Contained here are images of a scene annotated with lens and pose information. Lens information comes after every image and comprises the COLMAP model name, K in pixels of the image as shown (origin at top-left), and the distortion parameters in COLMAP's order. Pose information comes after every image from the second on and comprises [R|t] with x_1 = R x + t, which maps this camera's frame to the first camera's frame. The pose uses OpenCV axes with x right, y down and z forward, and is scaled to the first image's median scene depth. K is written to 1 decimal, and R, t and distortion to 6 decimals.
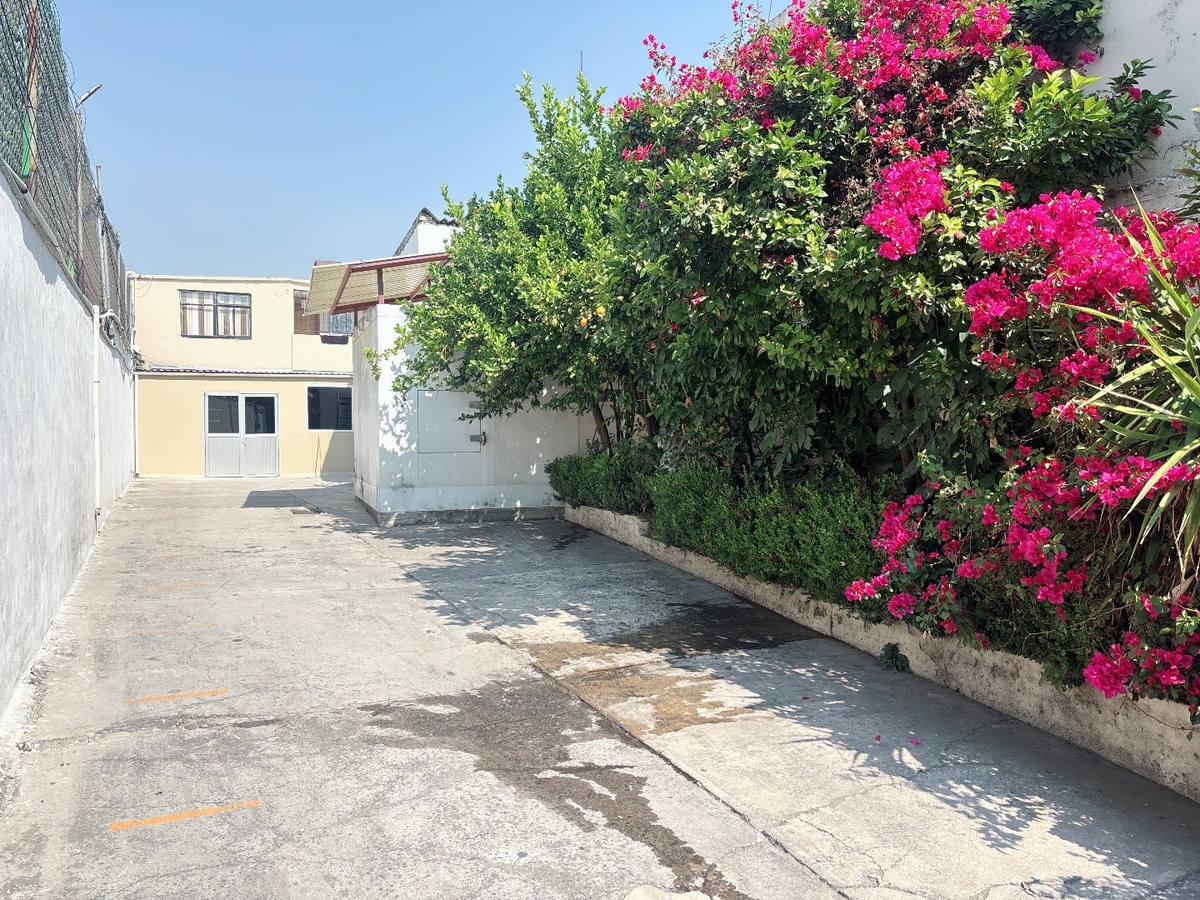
lens RADIAL K [[907.0, 0, 582.2], [0, 907.0, 451.4], [0, 0, 1]] dist [0.004073, -0.003296]
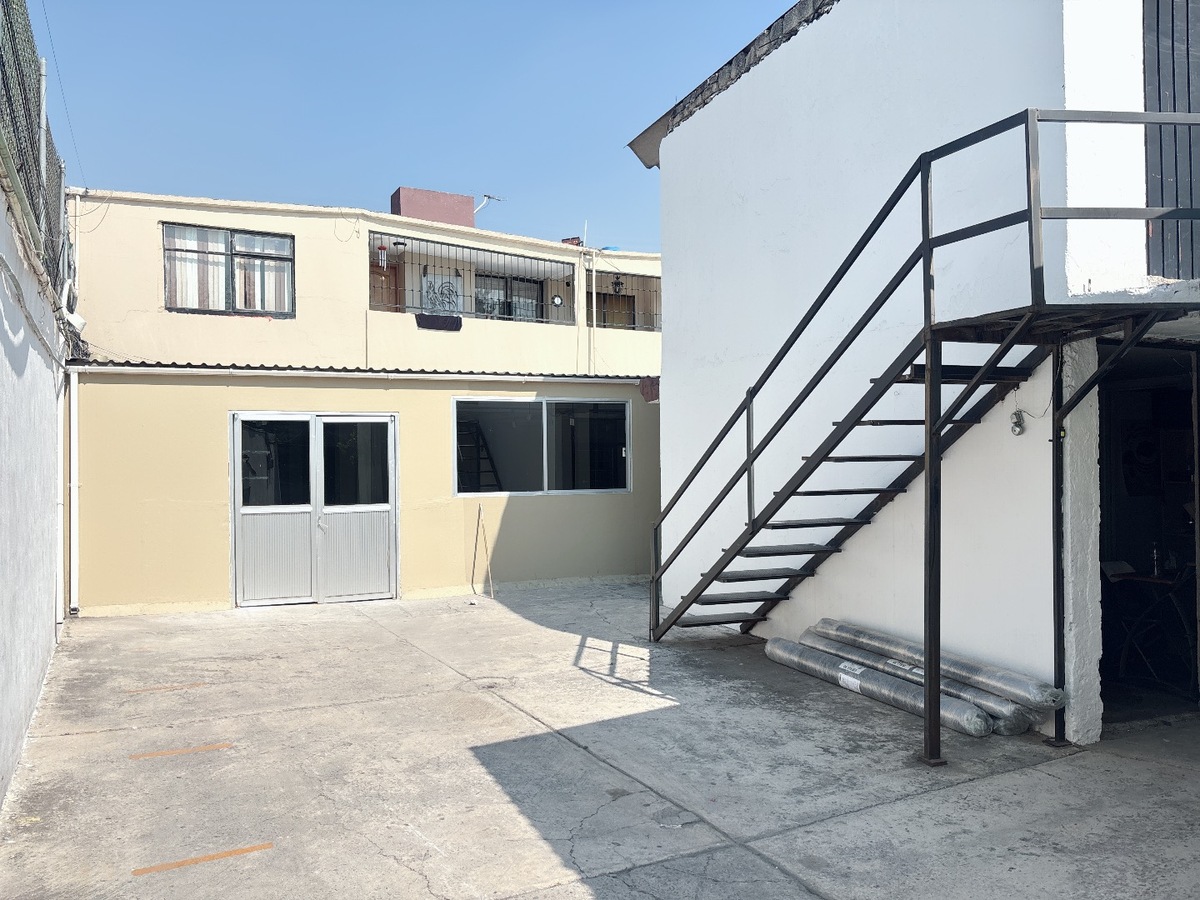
lens RADIAL K [[907.0, 0, 582.2], [0, 907.0, 451.4], [0, 0, 1]] dist [0.004073, -0.003296]
pose [[0.998993, -0.006940, 0.044319, -0.221516], [0.008119, 0.999616, -0.026483, -0.027954], [-0.044118, 0.026816, 0.998666, 0.459940]]
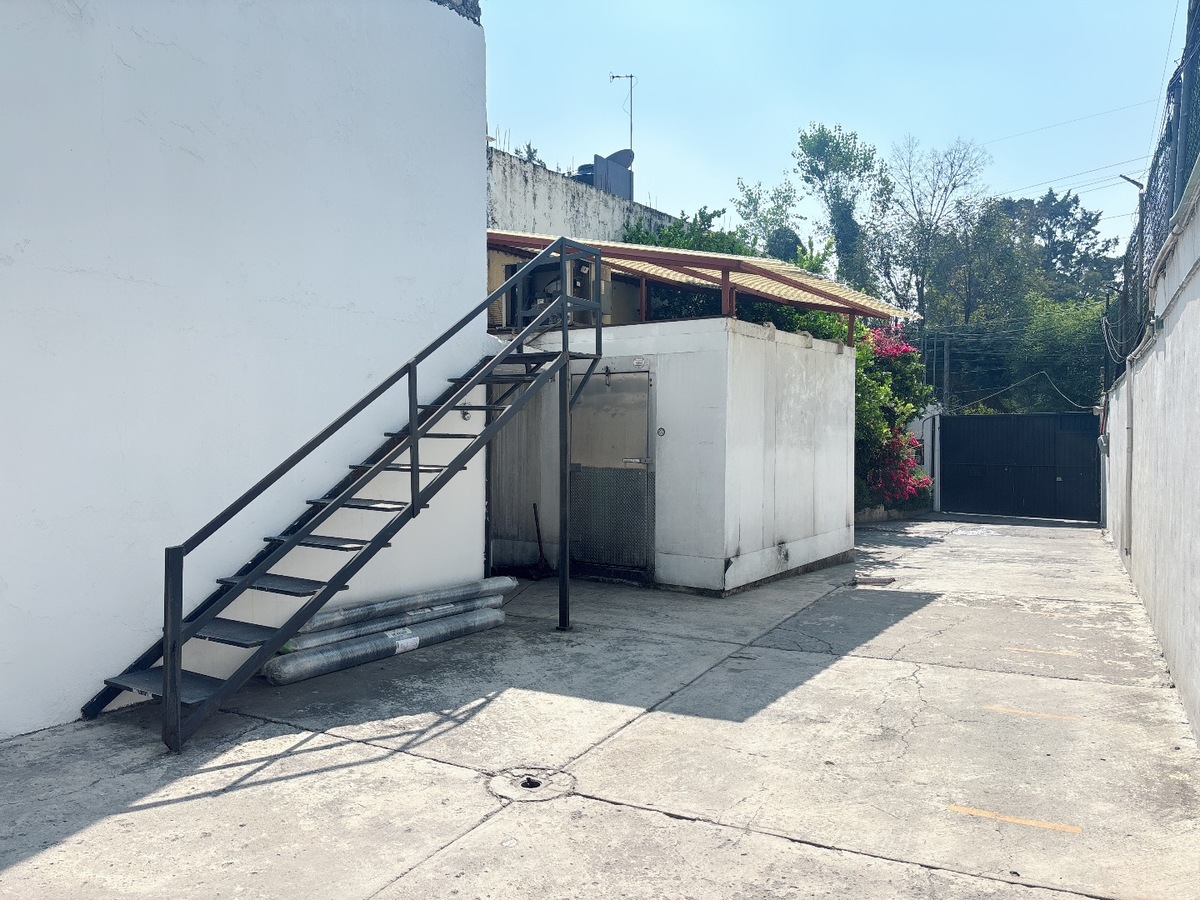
lens RADIAL K [[907.0, 0, 582.2], [0, 907.0, 451.4], [0, 0, 1]] dist [0.004073, -0.003296]
pose [[-0.596828, -0.023043, 0.802038, -0.398080], [0.016783, 0.999010, 0.041192, -0.039122], [-0.802194, 0.038045, -0.595850, 0.854112]]
